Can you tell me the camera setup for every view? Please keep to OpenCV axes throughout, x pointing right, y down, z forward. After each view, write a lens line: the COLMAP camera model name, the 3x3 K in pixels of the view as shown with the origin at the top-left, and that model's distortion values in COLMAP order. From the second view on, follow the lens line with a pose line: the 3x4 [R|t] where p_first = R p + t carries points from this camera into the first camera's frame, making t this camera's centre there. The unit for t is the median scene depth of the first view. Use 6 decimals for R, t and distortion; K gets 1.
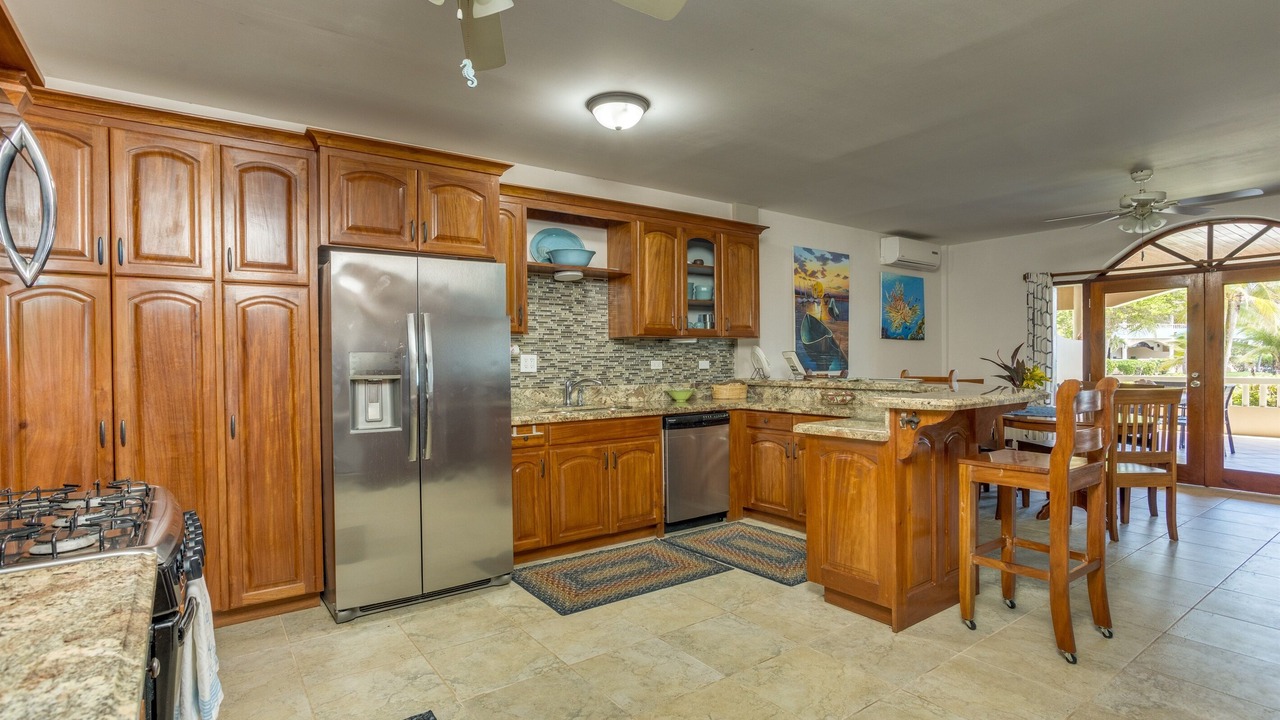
lens RADIAL K [[614.2, 0, 628.0], [0, 614.2, 360.5], [0, 0, 1]] dist [-0.038492, 0.021332]
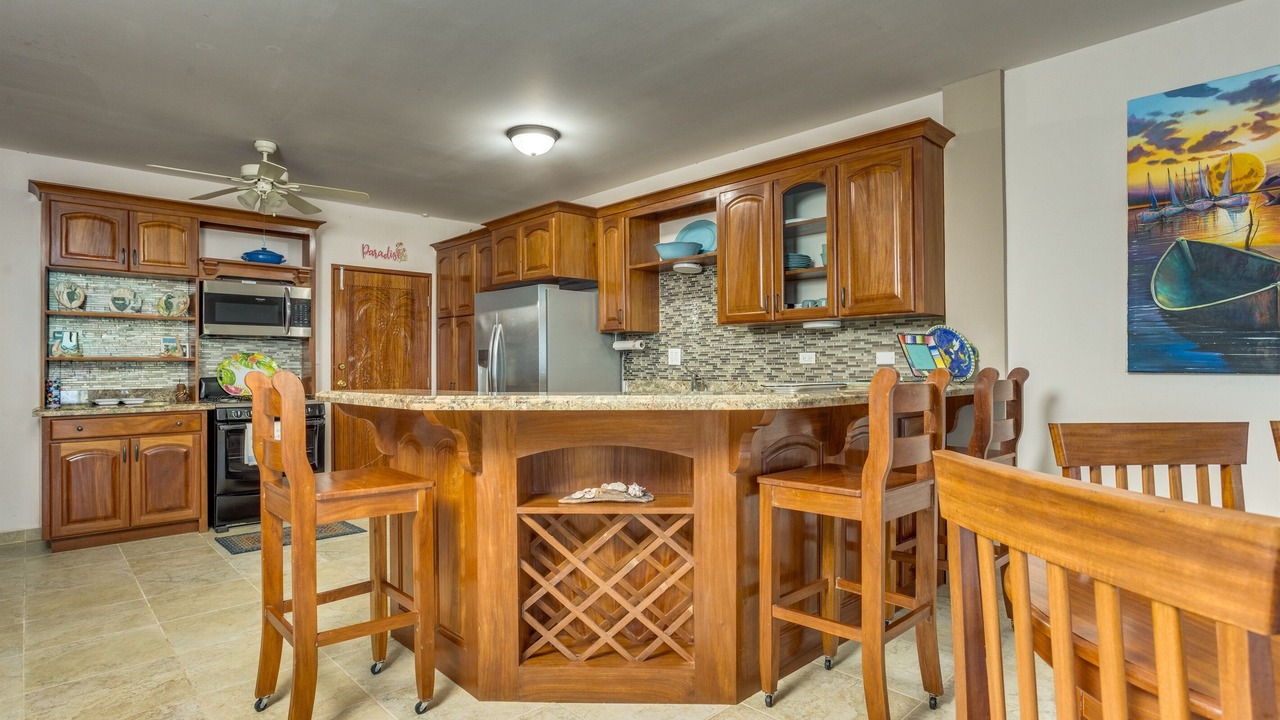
lens RADIAL K [[658.5, 0, 640.0], [0, 658.5, 360.0], [0, 0, 1]] dist [-0.049850, 0.026974]
pose [[0.154019, 0.001911, -0.988066, 0.919008], [0.004150, 0.999988, 0.002581, 0.007092], [0.988059, -0.004498, 0.154009, 0.742644]]
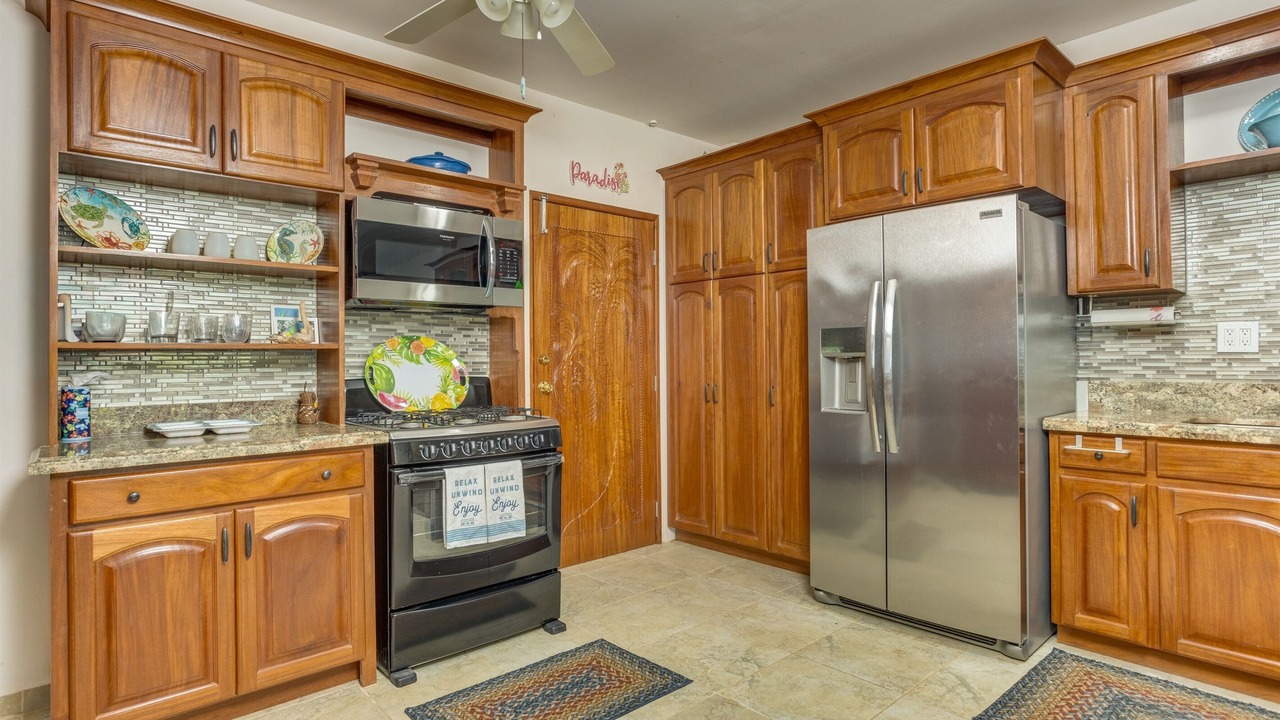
lens RADIAL K [[653.7, 0, 639.3], [0, 653.7, 353.3], [0, 0, 1]] dist [-0.043007, 0.028089]
pose [[0.132932, 0.000472, -0.991125, 0.342232], [0.008695, 0.999961, 0.001643, 0.013619], [0.991087, -0.008836, 0.132923, 0.361724]]
